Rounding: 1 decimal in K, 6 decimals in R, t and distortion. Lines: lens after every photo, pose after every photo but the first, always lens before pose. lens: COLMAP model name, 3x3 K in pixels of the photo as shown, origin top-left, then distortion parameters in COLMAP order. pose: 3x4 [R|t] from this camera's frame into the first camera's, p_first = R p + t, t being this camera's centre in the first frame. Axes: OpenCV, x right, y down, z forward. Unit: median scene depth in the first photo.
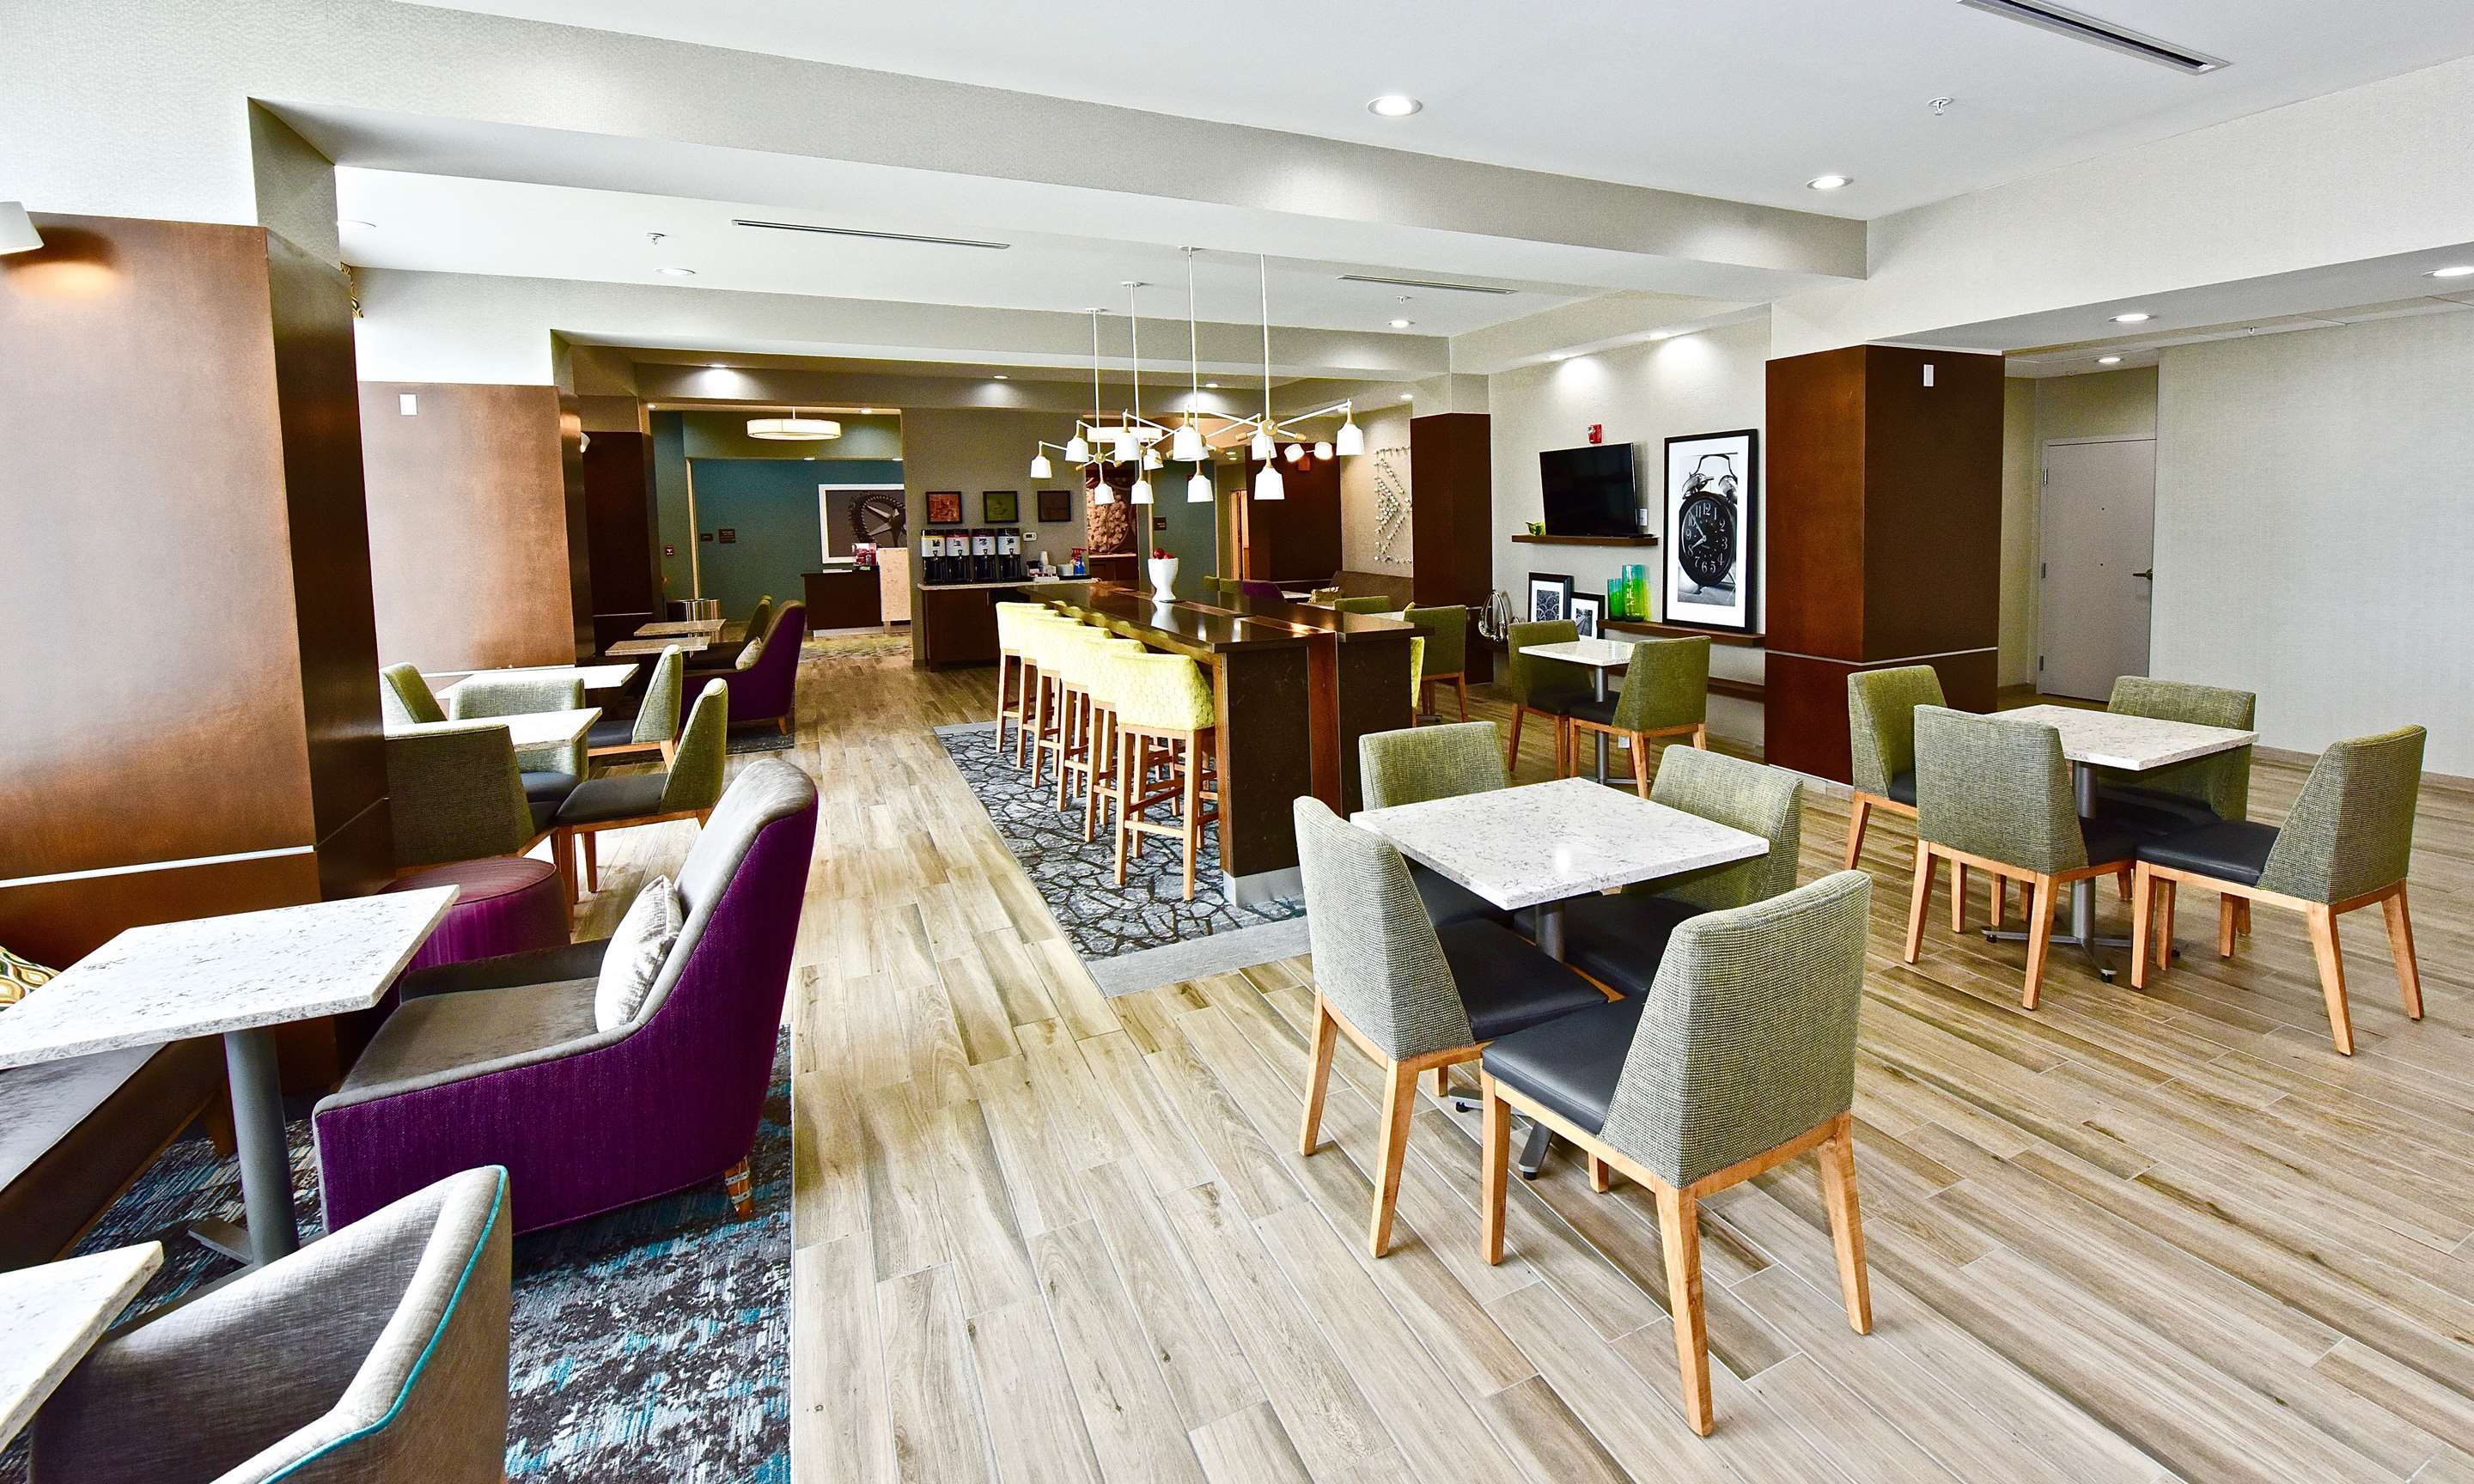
lens RADIAL K [[1107.0, 0, 1402.7], [0, 1107.0, 596.3], [0, 0, 1]] dist [-0.013039, -0.002331]
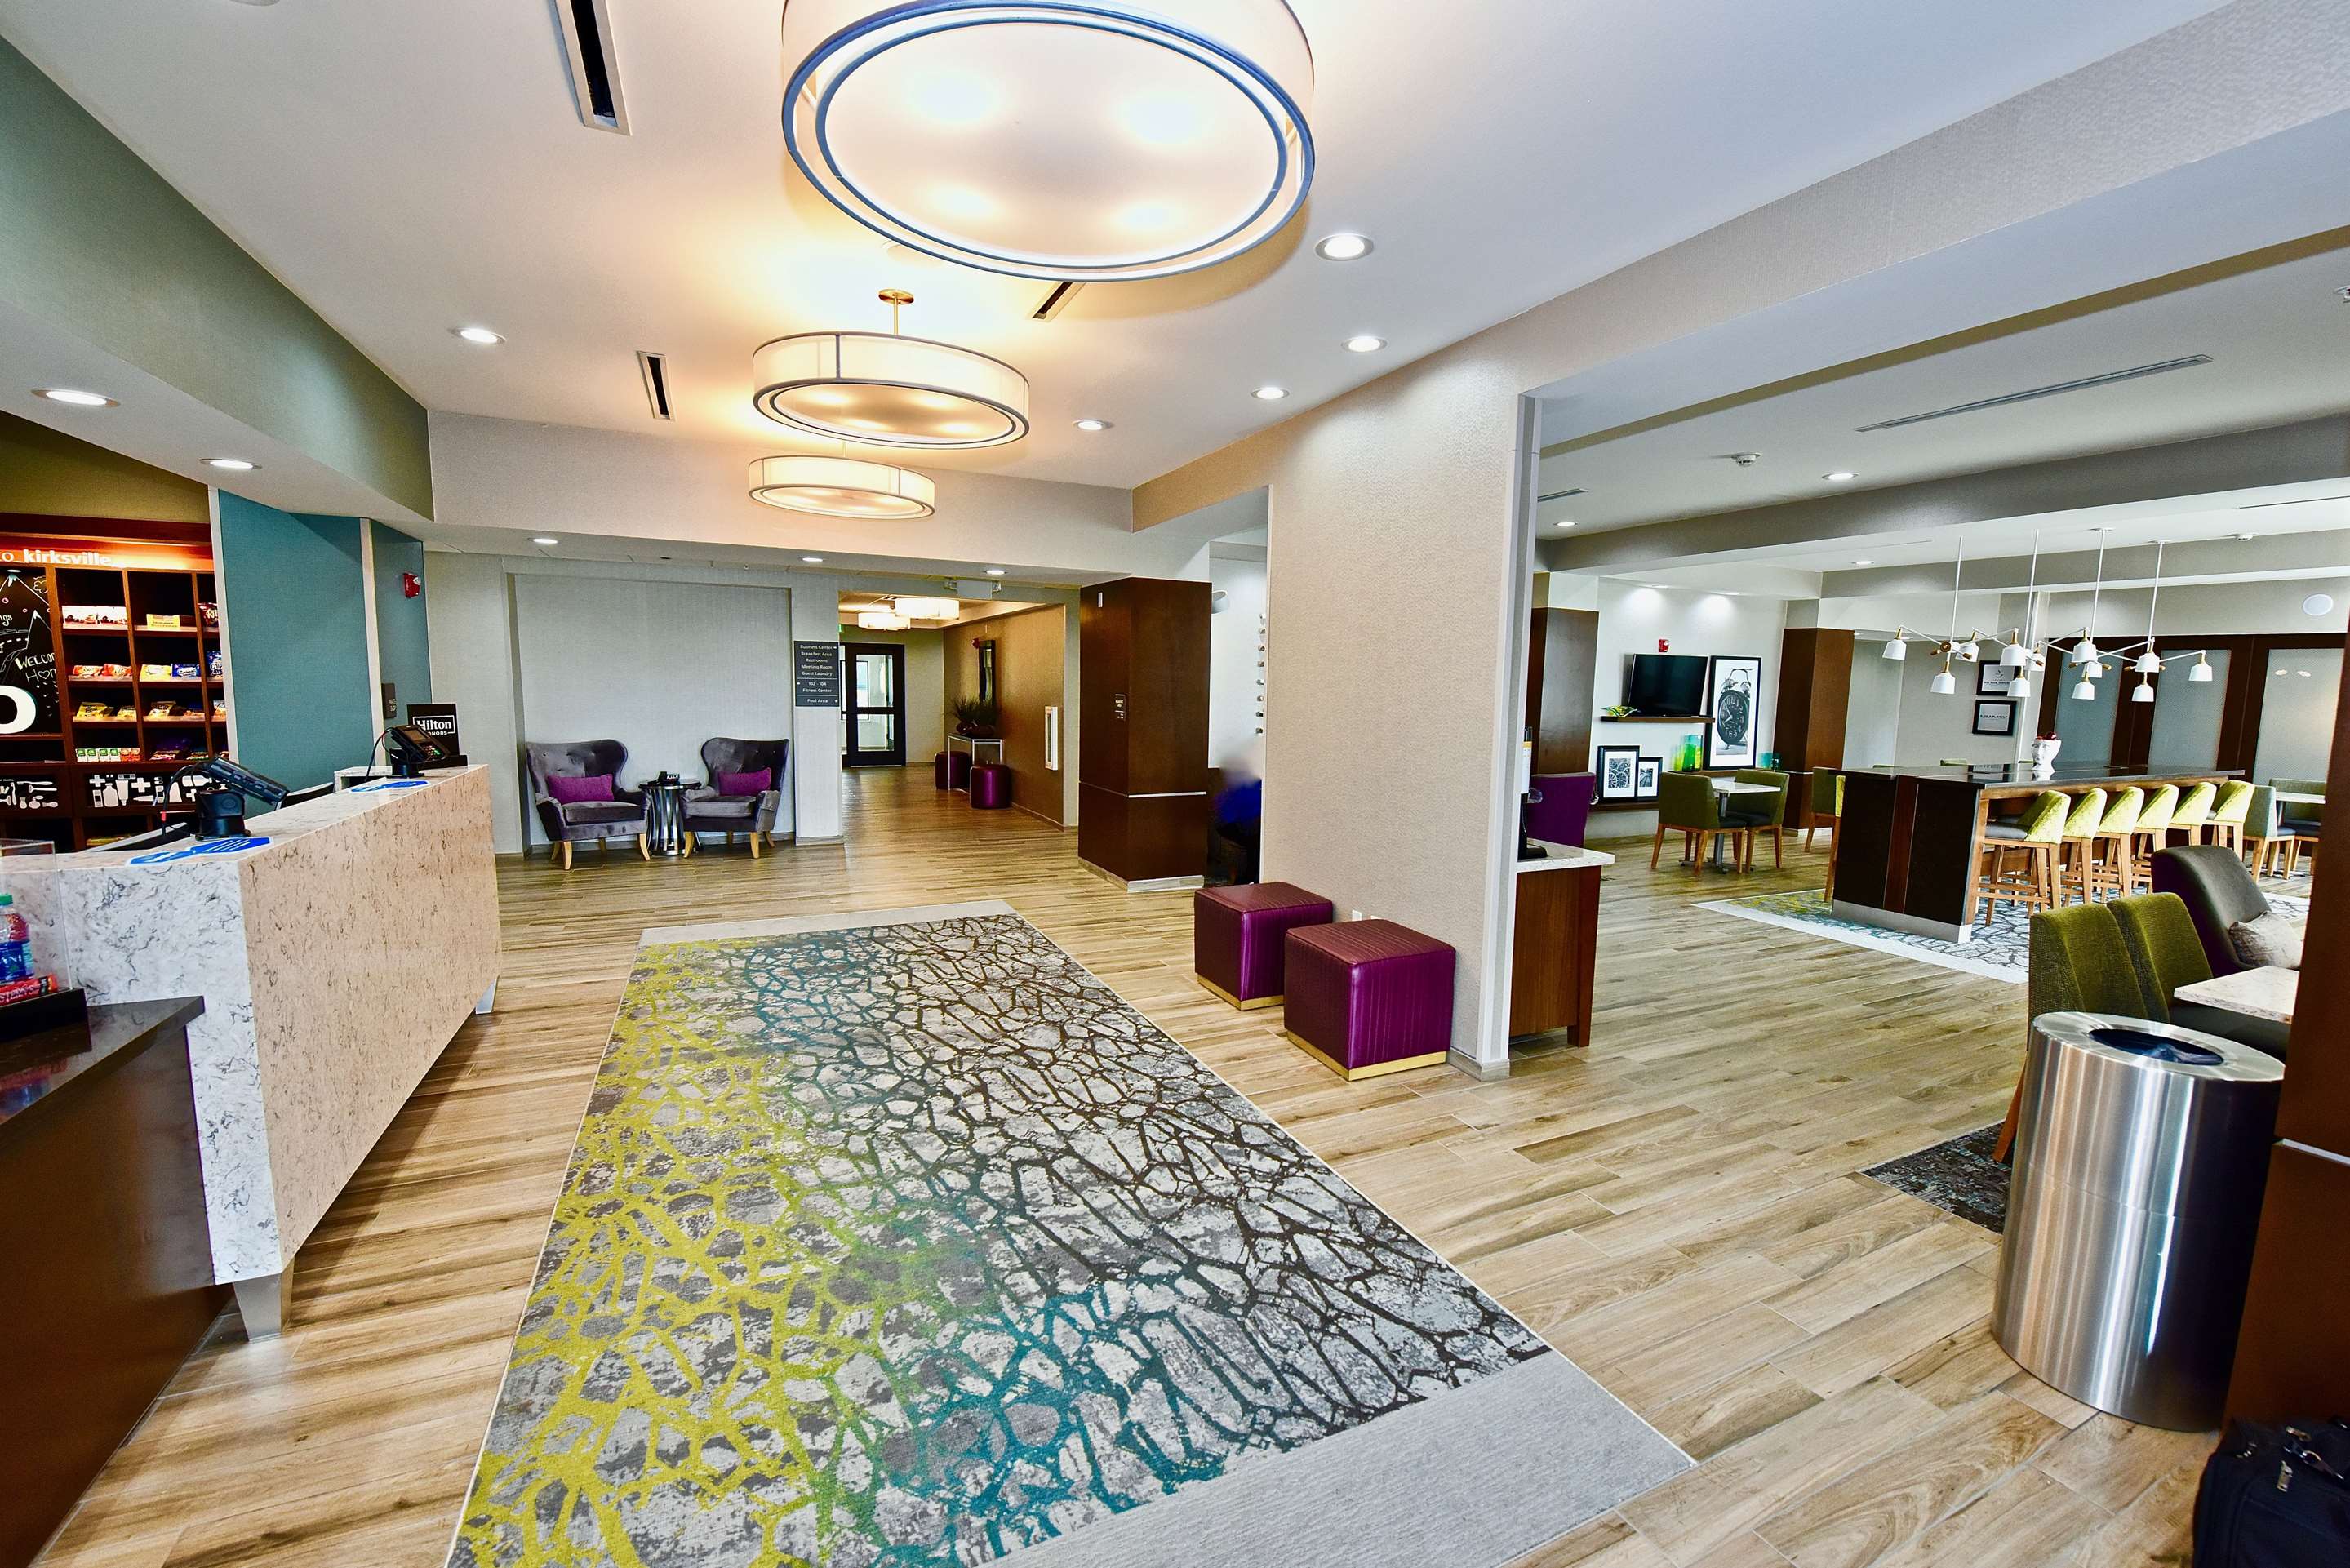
lens RADIAL K [[964.3, 0, 1189.4], [0, 964.3, 784.3], [0, 0, 1]] dist [-0.014184, -0.001448]
pose [[0.049420, -0.086676, 0.995010, -1.166169], [0.056254, 0.994887, 0.083871, -0.111770], [-0.997193, 0.051829, 0.054043, 1.626714]]
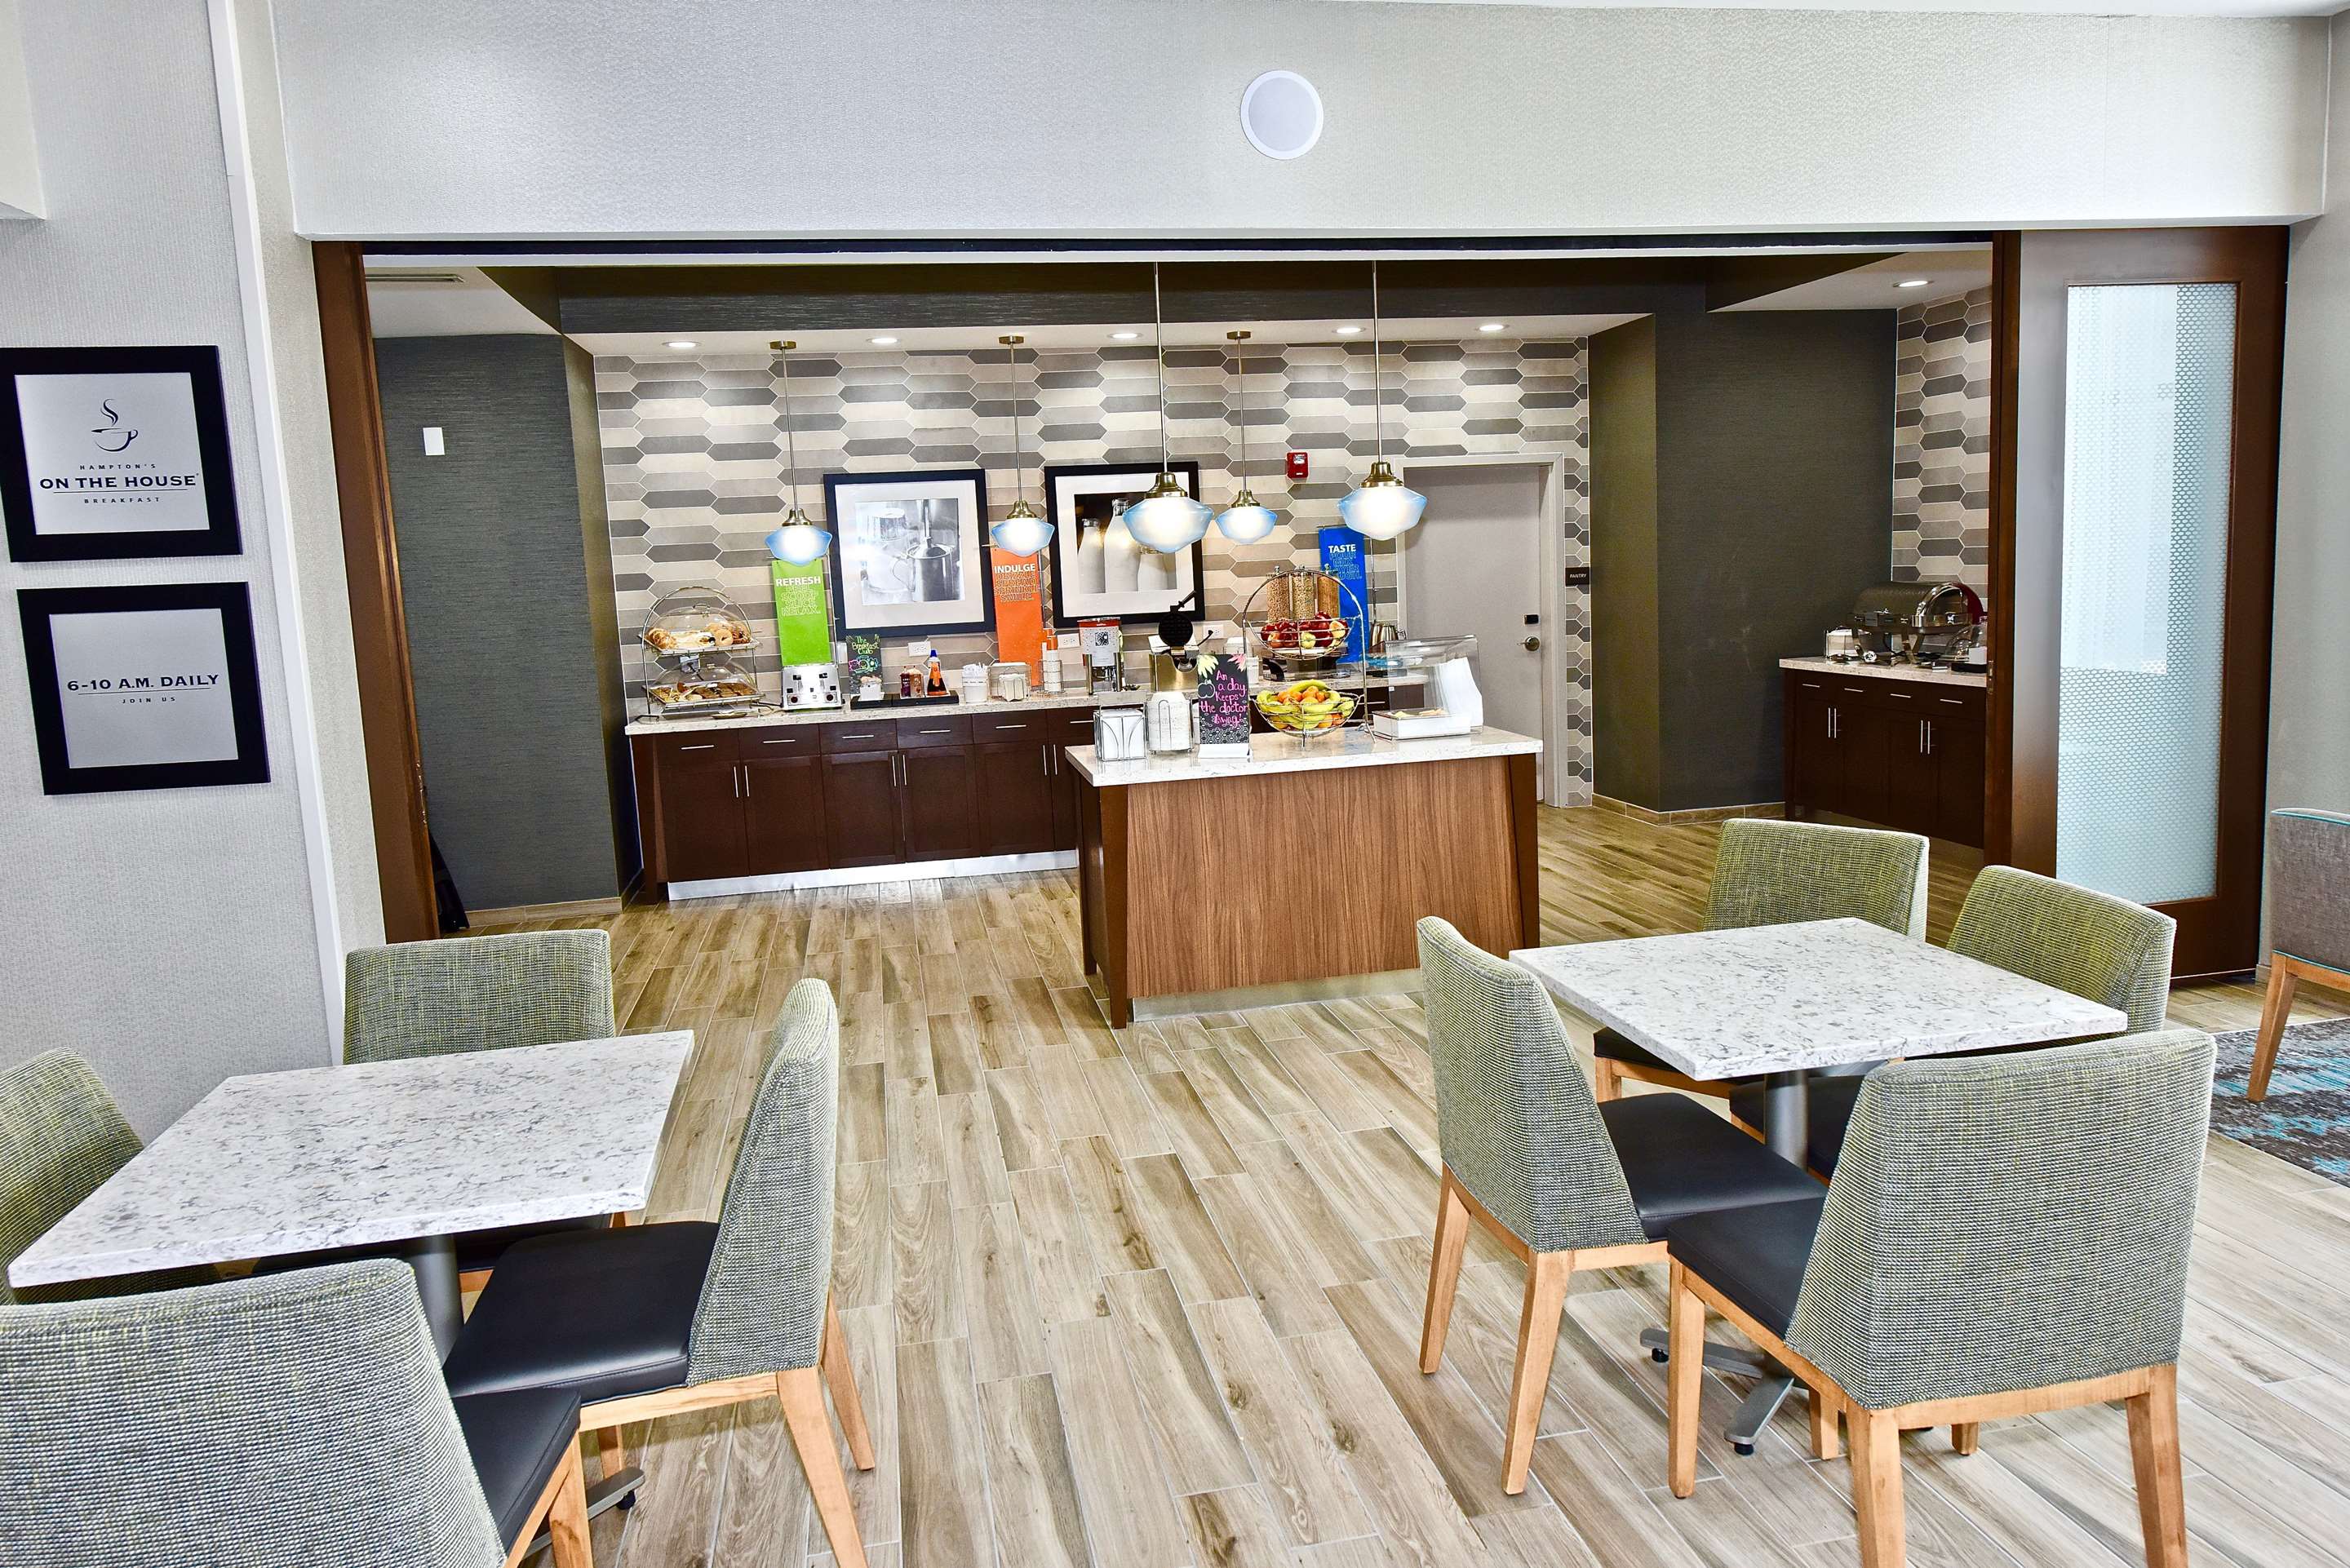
lens RADIAL K [[1611.3, 0, 1211.4], [0, 1611.3, 780.9], [0, 0, 1]] dist [0.002557, -0.002664]
pose [[-0.955869, 0.020766, 0.293058, 0.063973], [0.084484, 0.974795, 0.206490, -0.056836], [-0.281384, 0.222136, -0.933530, 0.721551]]
